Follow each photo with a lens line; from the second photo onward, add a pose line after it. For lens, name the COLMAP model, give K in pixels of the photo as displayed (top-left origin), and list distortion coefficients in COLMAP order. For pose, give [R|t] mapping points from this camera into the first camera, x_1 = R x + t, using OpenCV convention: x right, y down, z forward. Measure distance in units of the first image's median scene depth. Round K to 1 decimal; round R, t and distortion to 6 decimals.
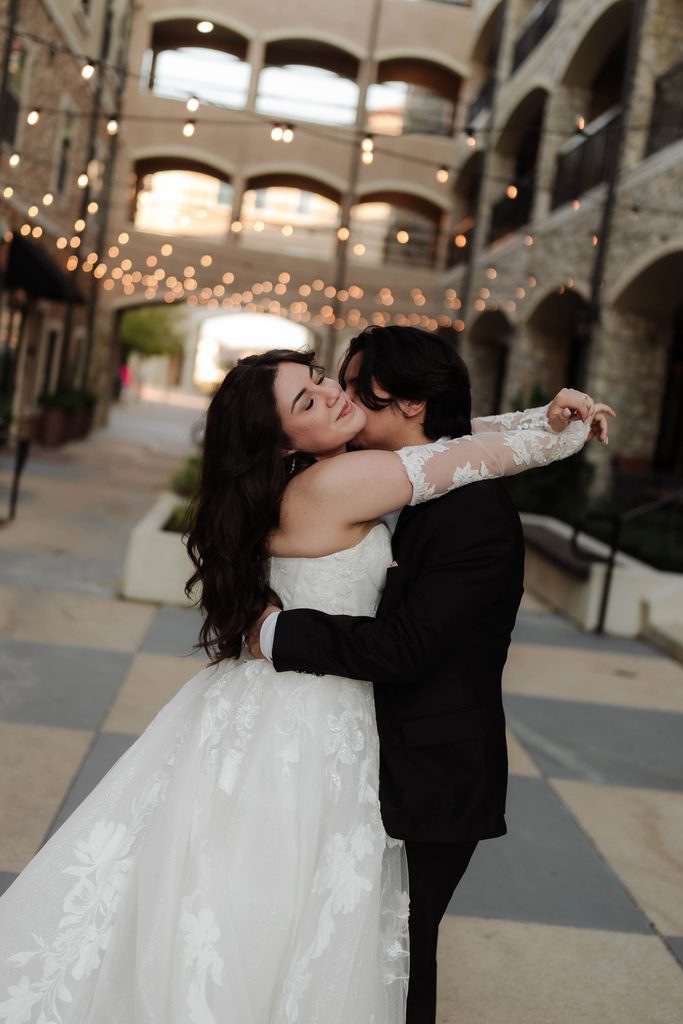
lens RADIAL K [[1245.7, 0, 341.2], [0, 1245.7, 439.9], [0, 0, 1]] dist [0.067247, -0.007733]
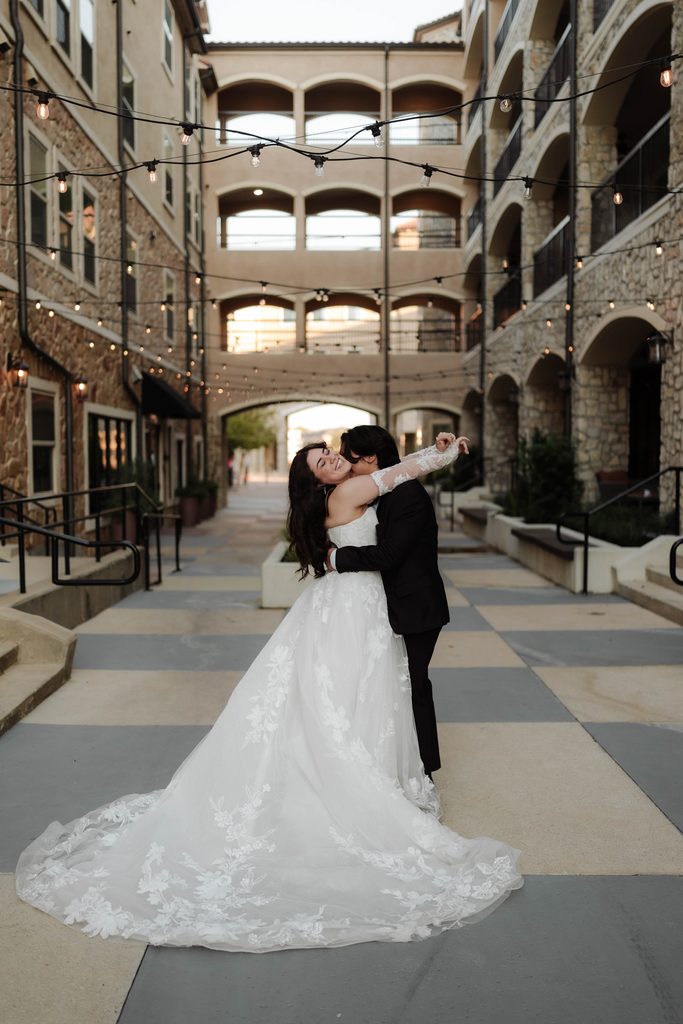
lens RADIAL K [[1133.9, 0, 341.5], [0, 1133.9, 512.0], [0, 0, 1]] dist [0.034962, -0.051362]
pose [[0.987468, -0.138792, -0.075127, 0.027005], [0.139377, 0.990236, 0.002564, 0.012330], [0.074037, -0.013003, 0.997171, -0.241601]]
